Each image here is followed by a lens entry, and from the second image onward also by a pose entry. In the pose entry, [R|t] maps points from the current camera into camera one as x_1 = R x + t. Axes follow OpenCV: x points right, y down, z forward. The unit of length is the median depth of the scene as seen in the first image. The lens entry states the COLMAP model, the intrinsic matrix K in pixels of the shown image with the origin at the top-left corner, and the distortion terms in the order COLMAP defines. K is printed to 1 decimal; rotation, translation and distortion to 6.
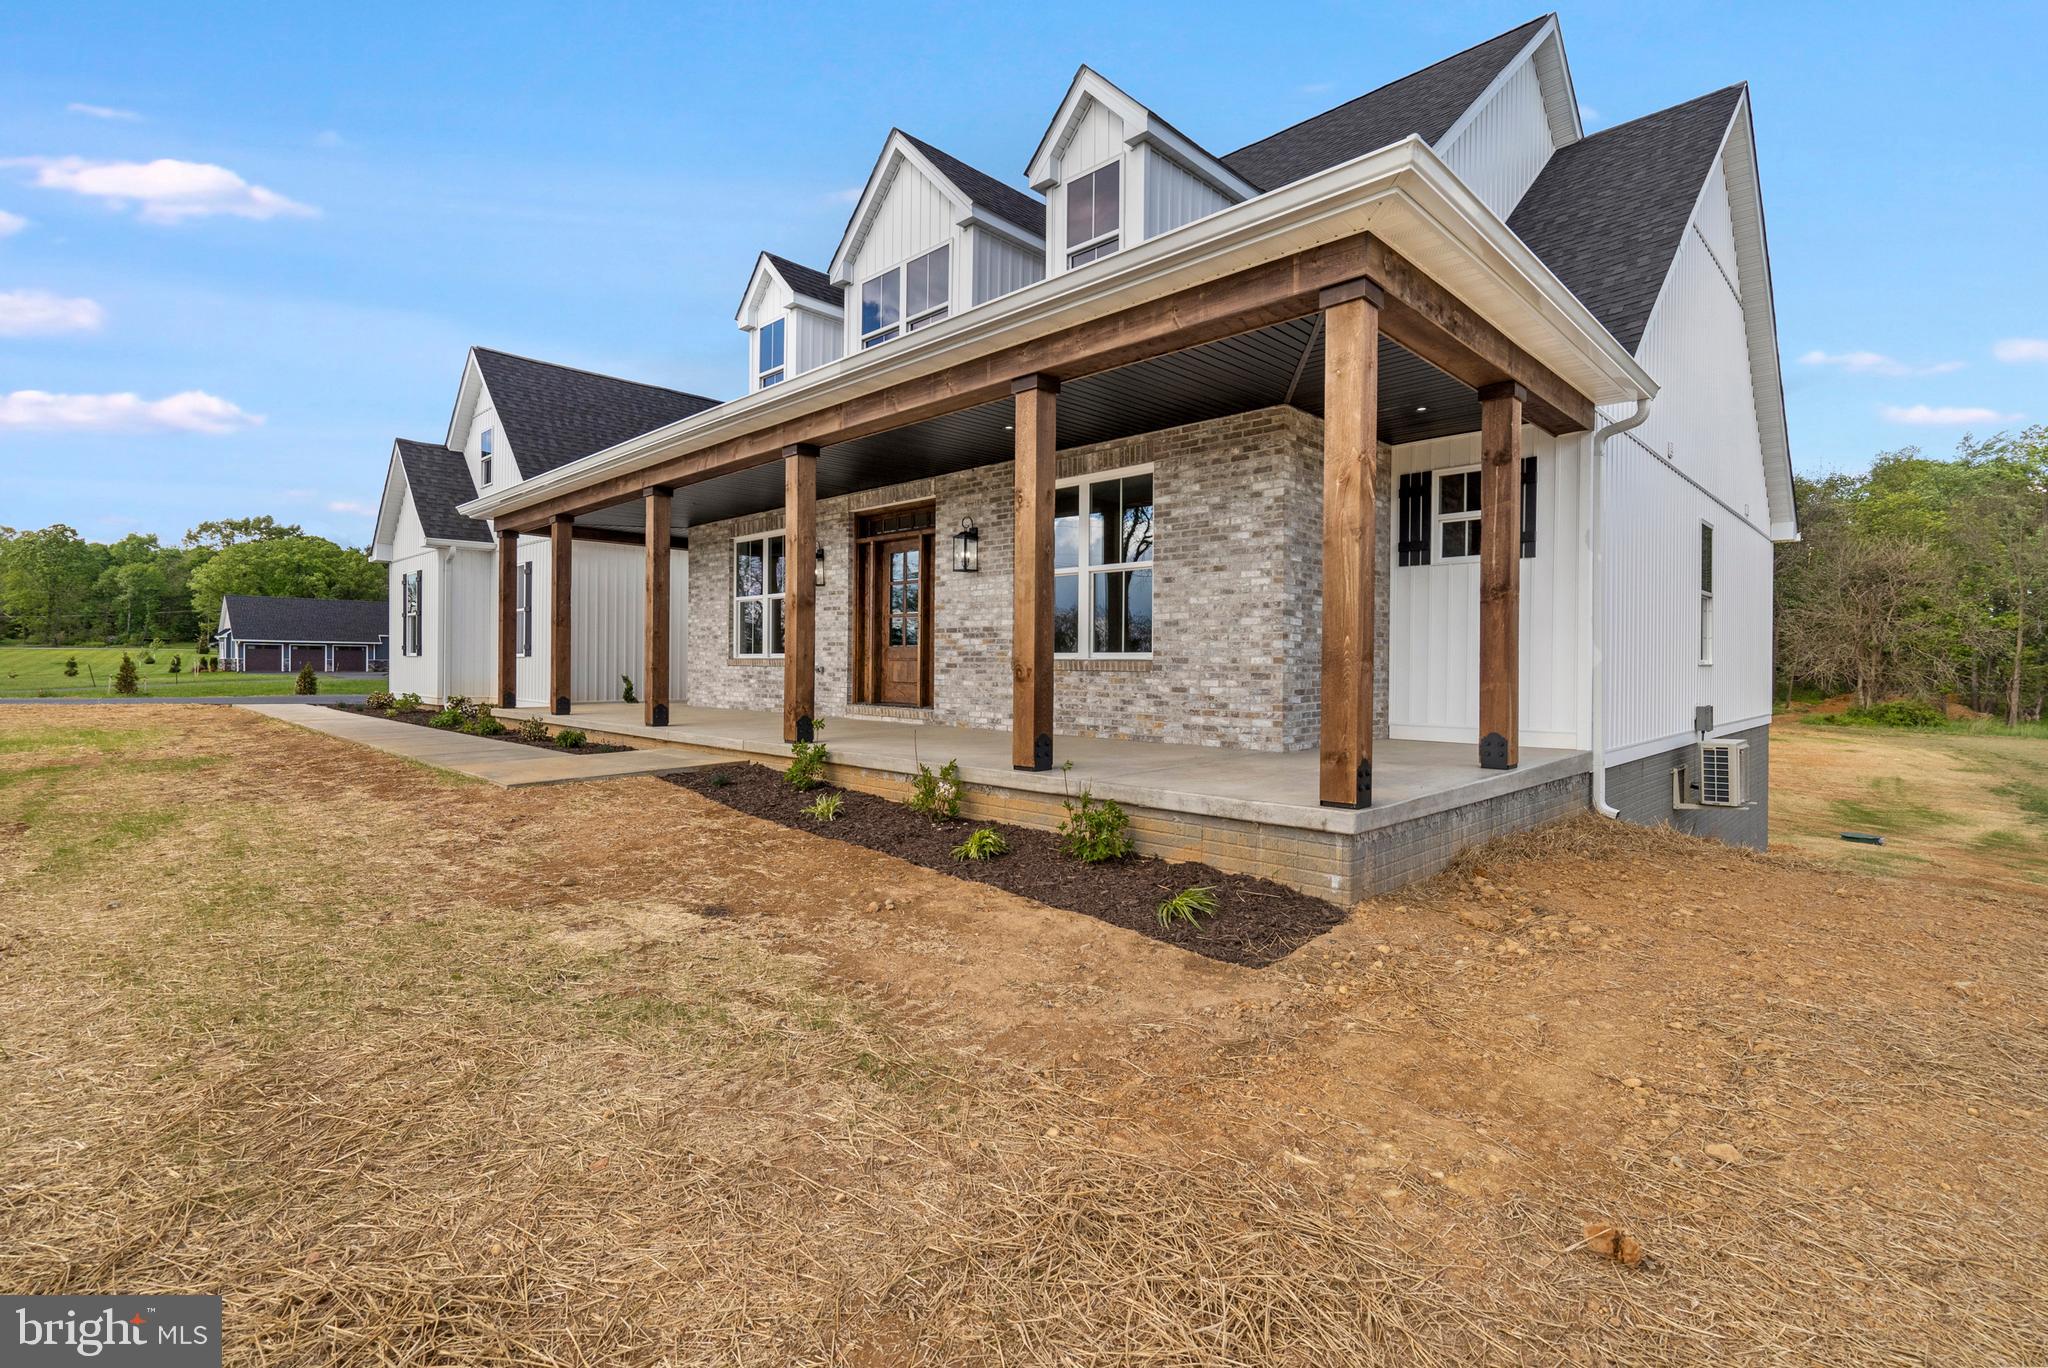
lens RADIAL K [[932.9, 0, 1024.0], [0, 932.9, 684.0], [0, 0, 1]] dist [-0.012403, -0.000067]
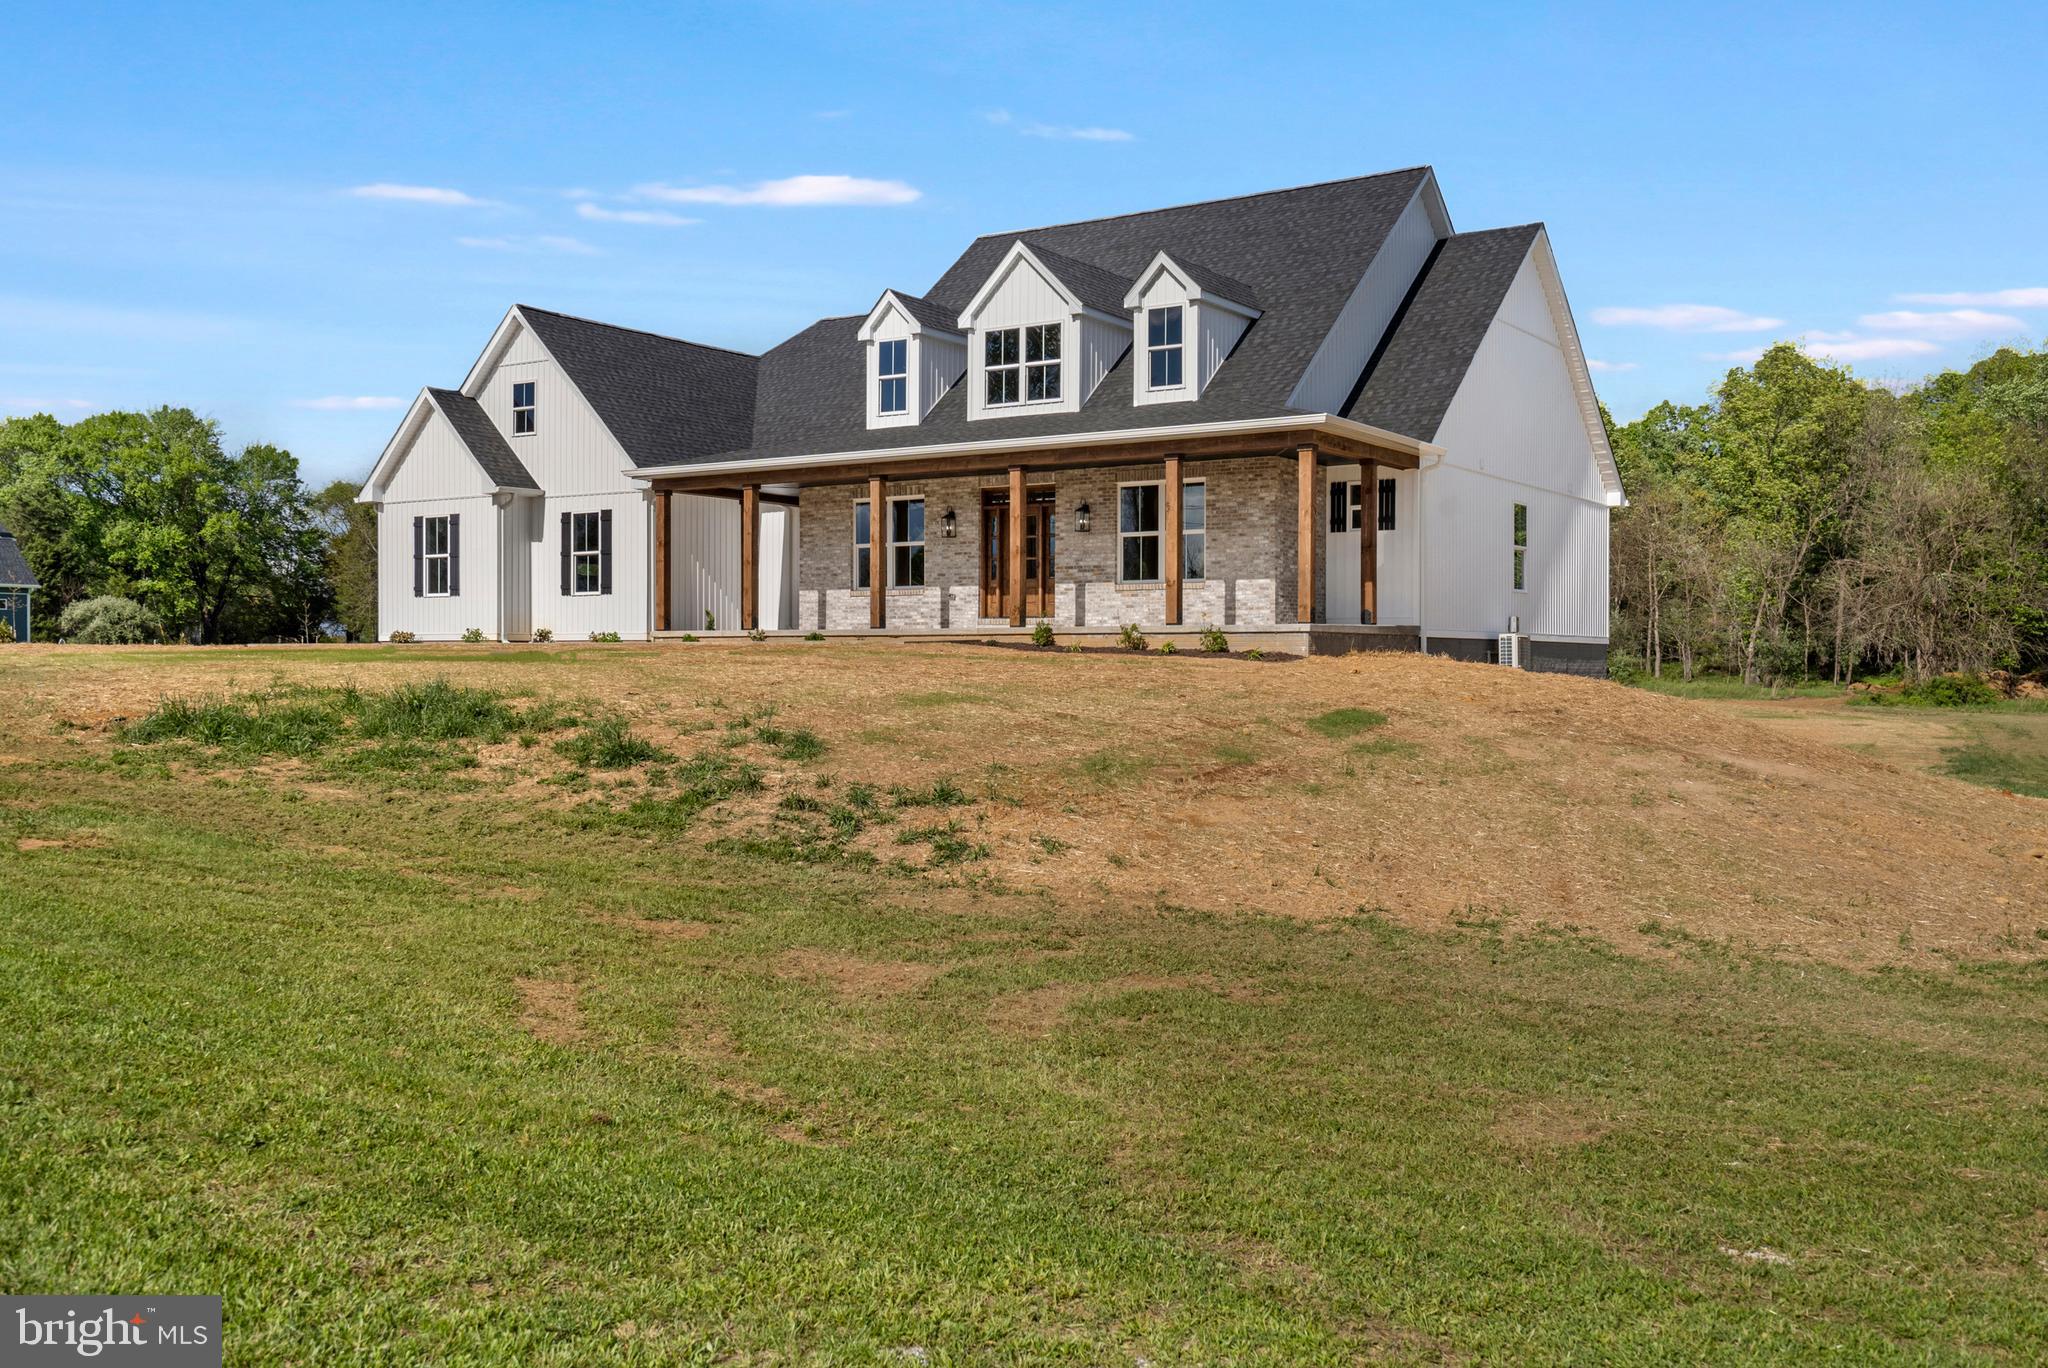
lens RADIAL K [[1766.0, 0, 1024.0], [0, 1766.0, 684.0], [0, 0, 1]] dist [0.001182, 0.000941]
pose [[0.982584, -0.007193, 0.185682, -0.734486], [0.008575, 0.999941, -0.006641, 0.166278], [-0.185623, 0.008117, 0.982587, -2.017141]]
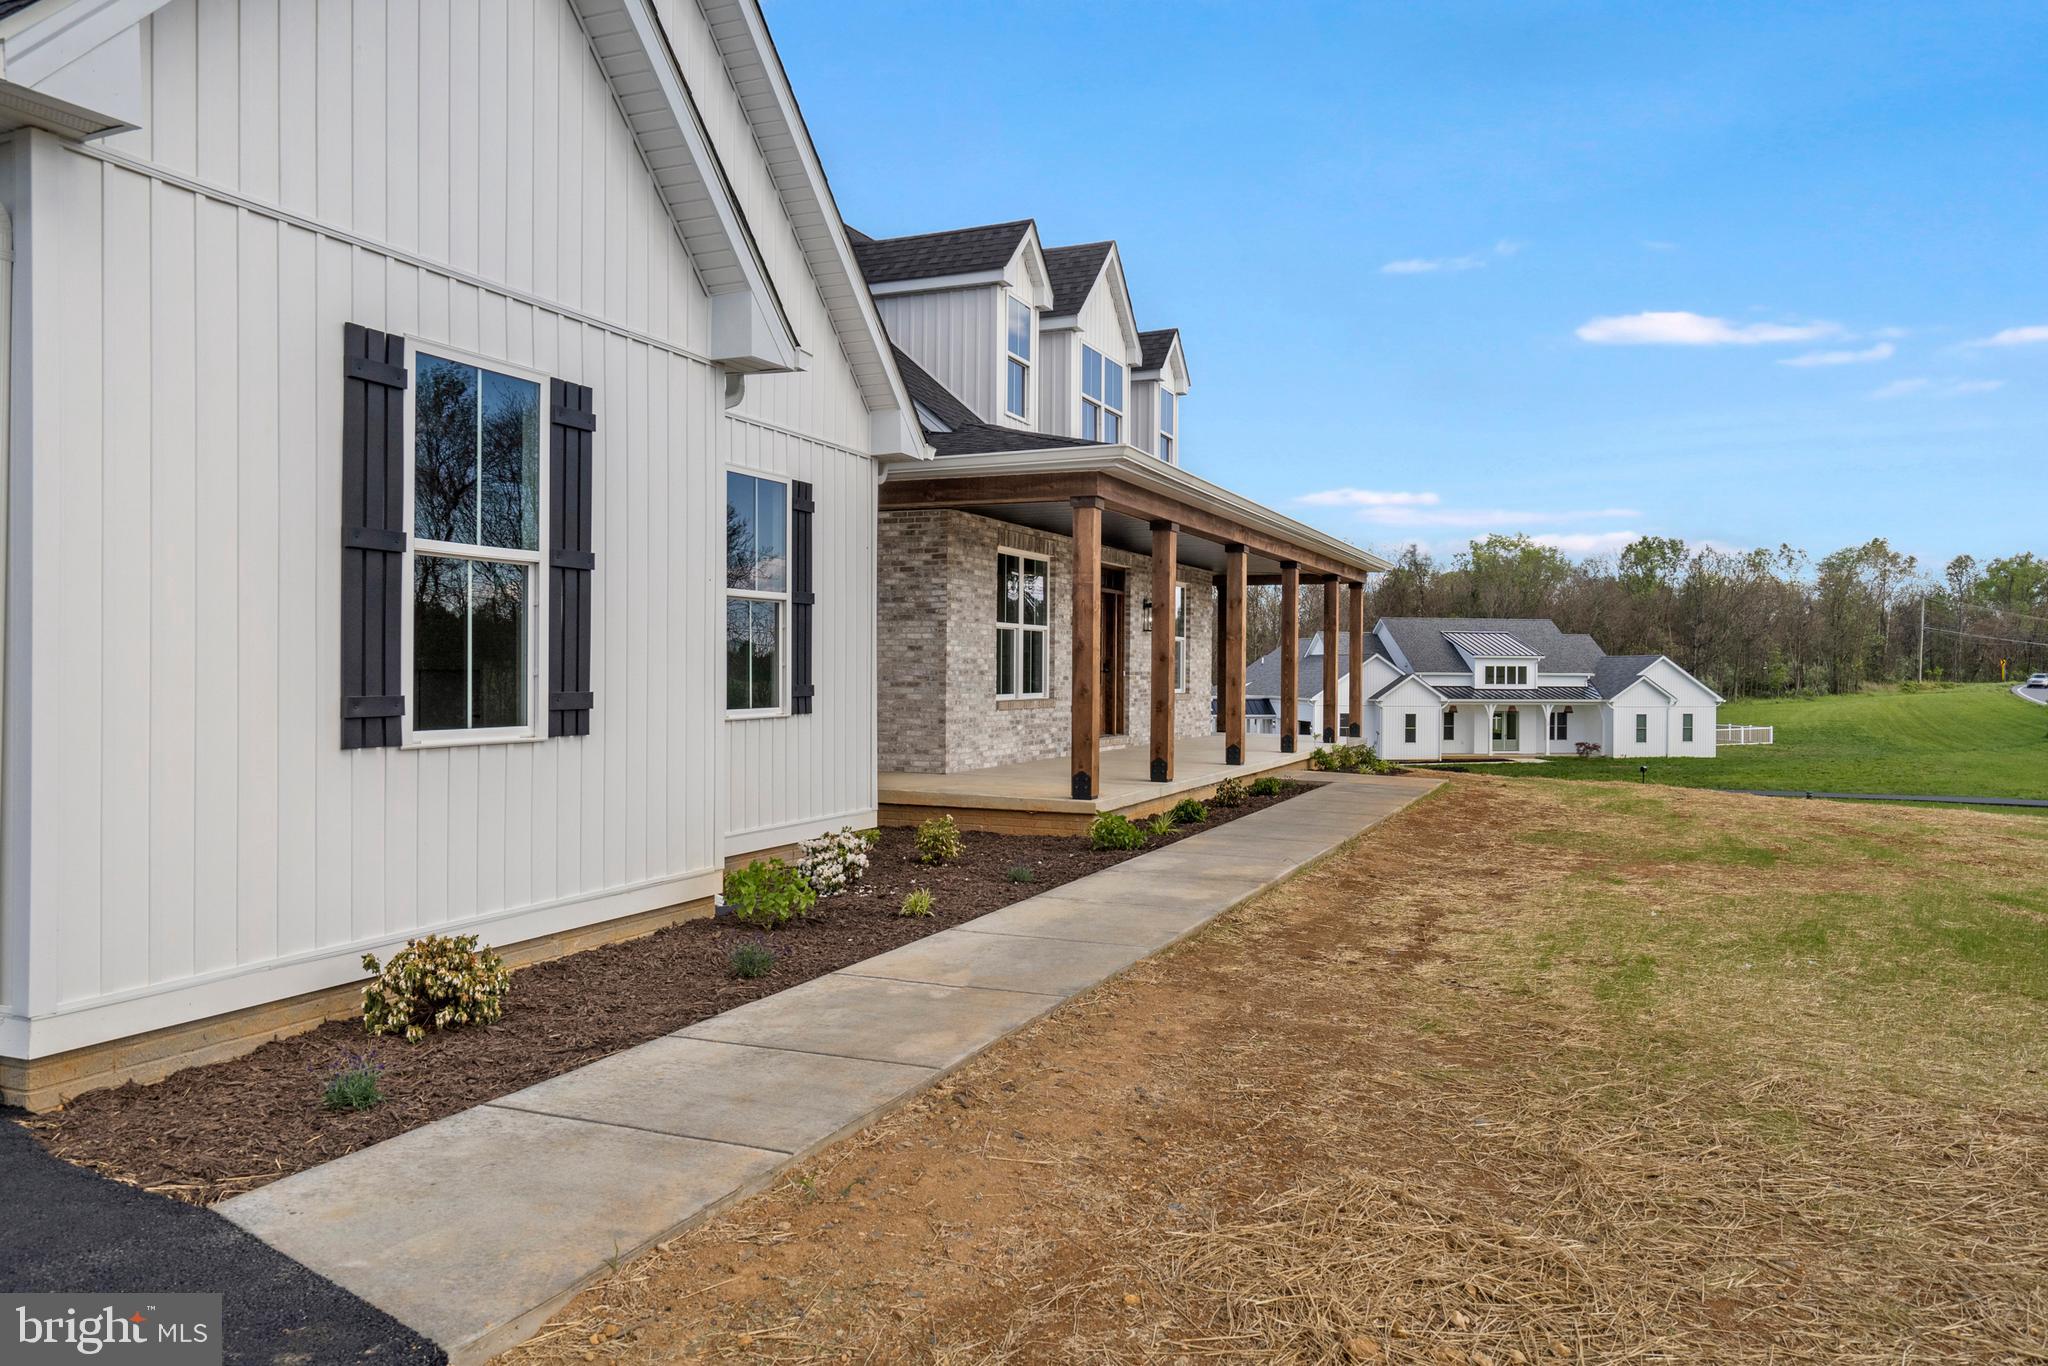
lens RADIAL K [[1434.7, 0, 1024.0], [0, 1434.7, 683.0], [0, 0, 1]] dist [-0.005473, -0.000384]
pose [[-0.358388, -0.021428, 0.933327, -1.945617], [0.007470, 0.999639, 0.025819, -0.099009], [-0.933543, 0.016225, -0.358099, 1.908195]]
